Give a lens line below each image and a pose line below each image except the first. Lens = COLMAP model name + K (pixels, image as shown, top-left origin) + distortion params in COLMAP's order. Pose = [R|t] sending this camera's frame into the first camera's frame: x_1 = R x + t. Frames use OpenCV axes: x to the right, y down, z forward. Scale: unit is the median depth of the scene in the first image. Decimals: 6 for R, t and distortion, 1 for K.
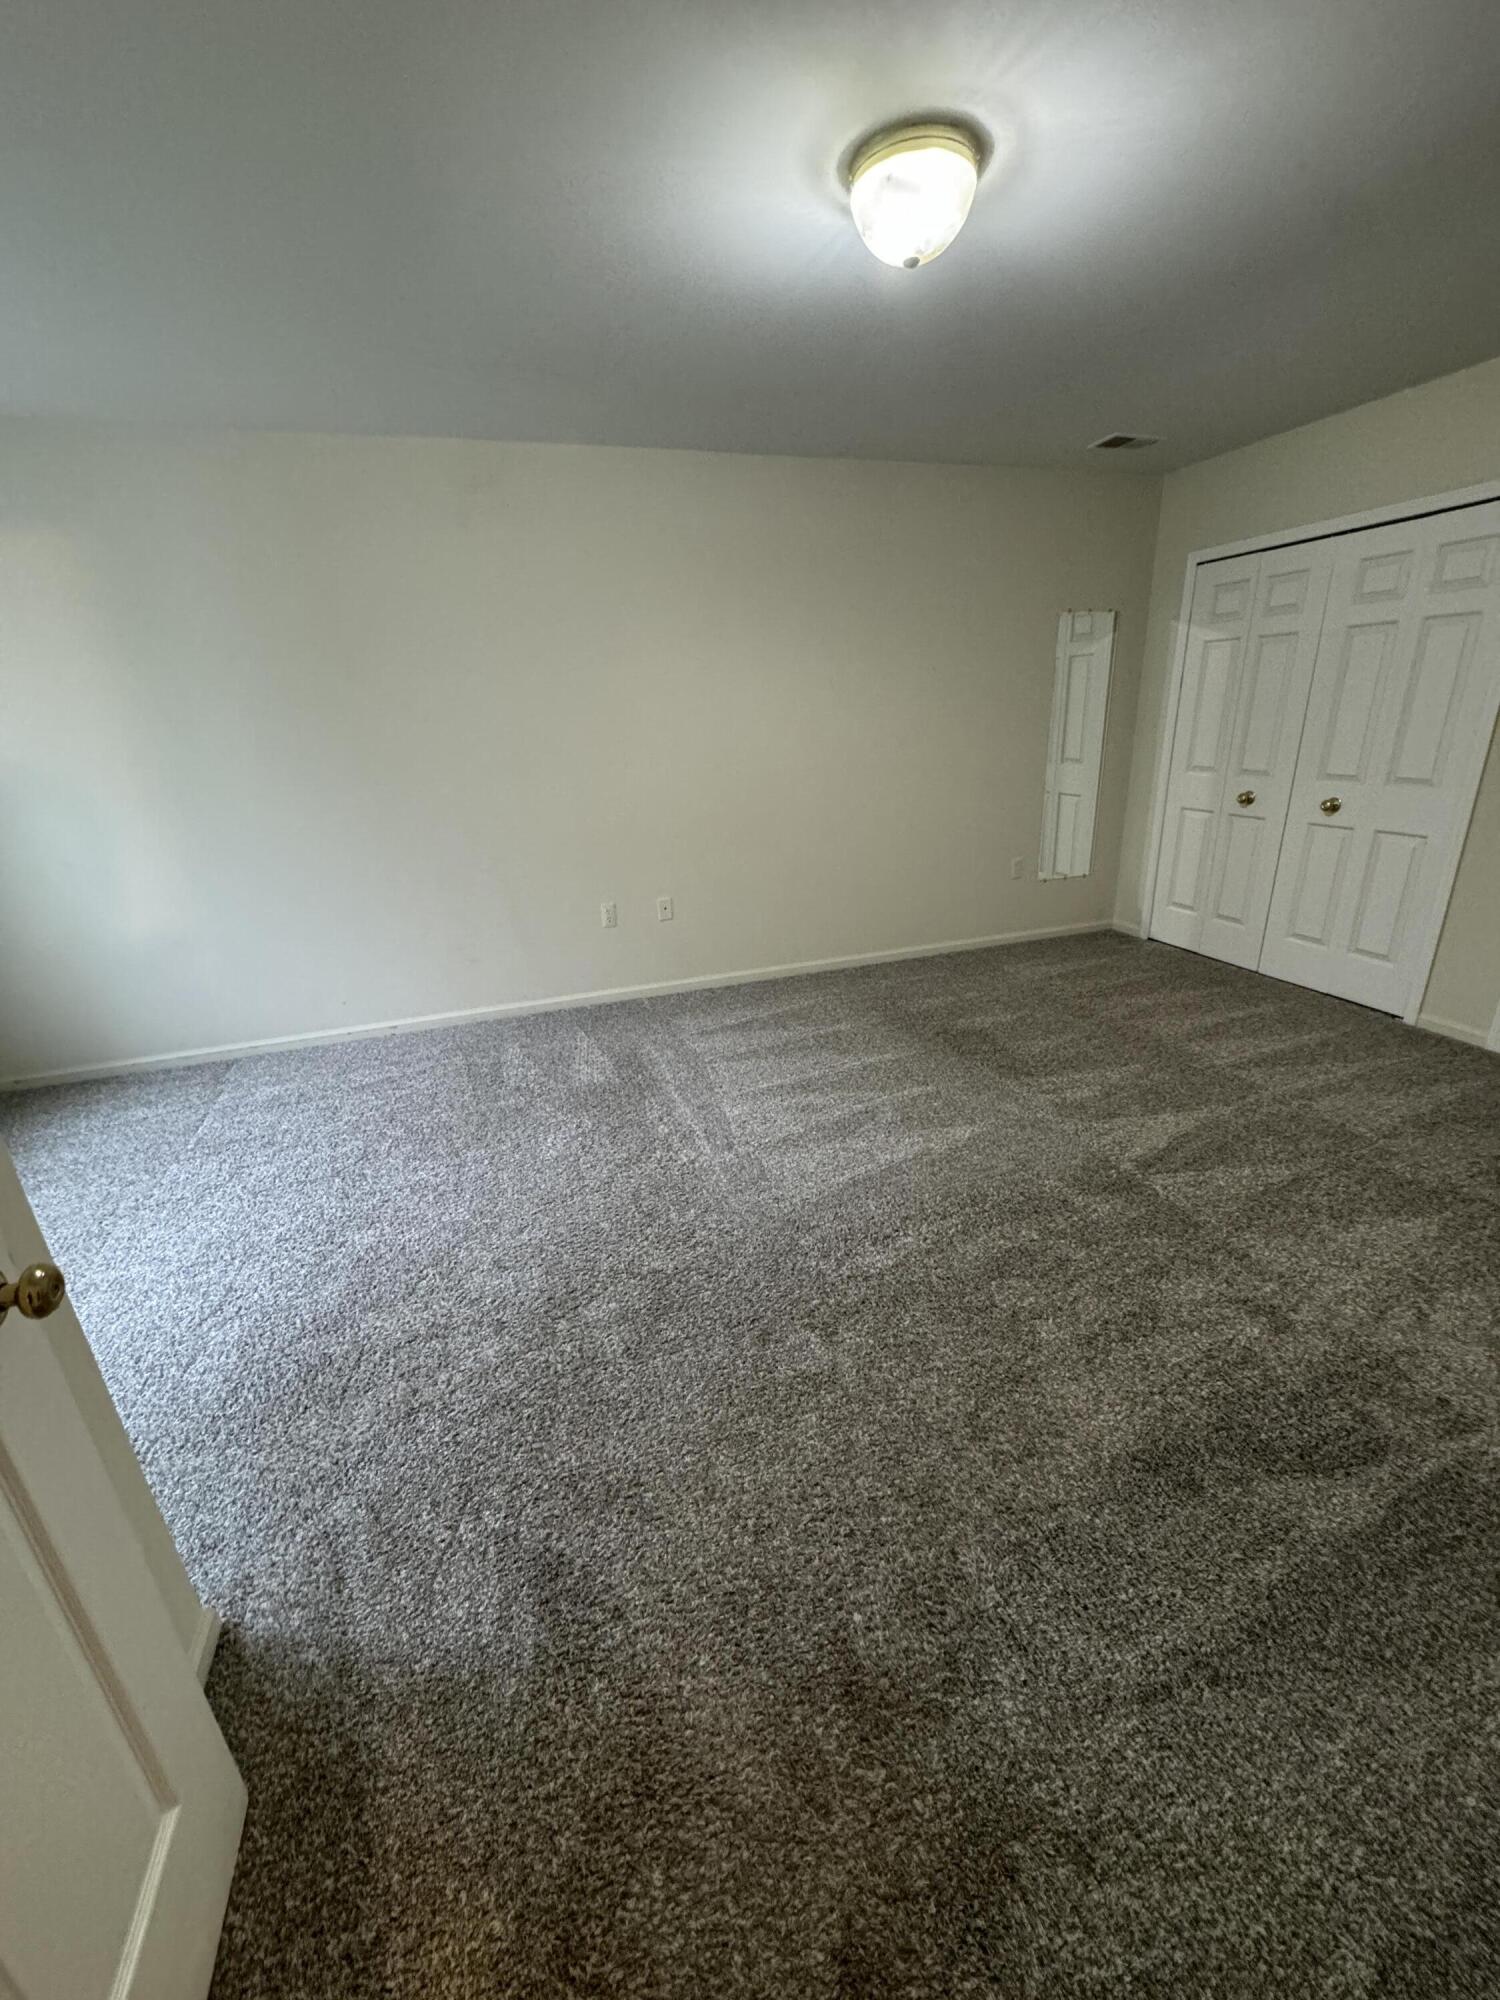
lens RADIAL K [[796.5, 0, 751.0], [0, 796.5, 1002.6], [0, 0, 1]] dist [-0.002204, 0.000193]
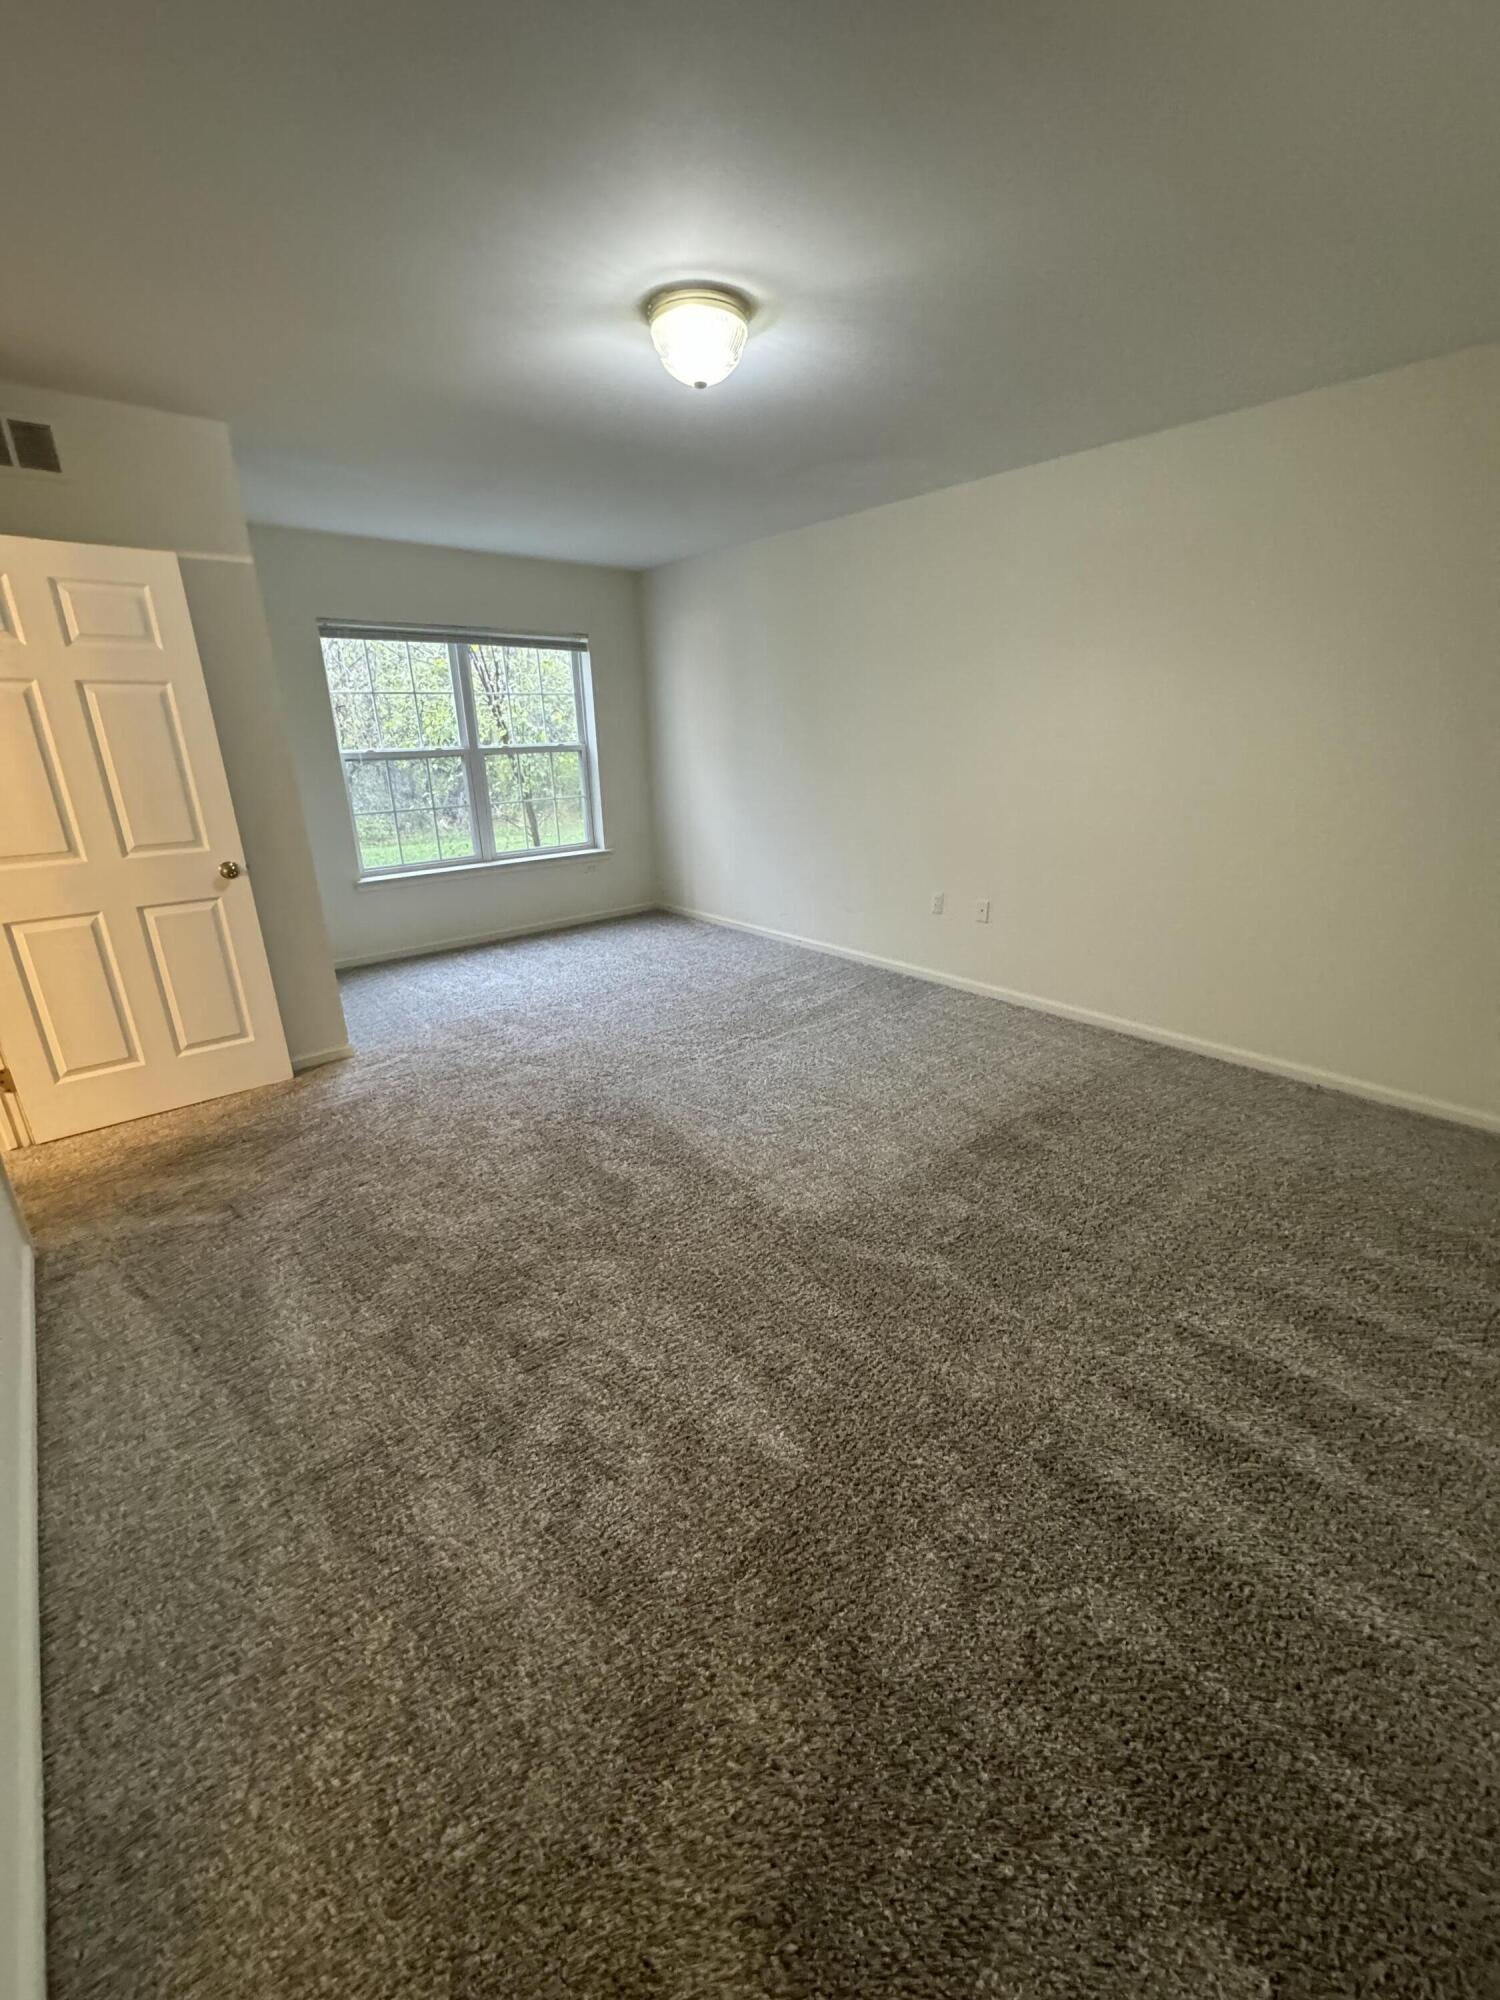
lens RADIAL K [[796.5, 0, 751.0], [0, 796.5, 1002.6], [0, 0, 1]] dist [-0.002204, 0.000193]
pose [[0.384334, 0.337647, -0.859234, 0.868945], [-0.318088, 0.922160, 0.220094, -0.172494], [0.866665, 0.188723, 0.461818, 0.352324]]
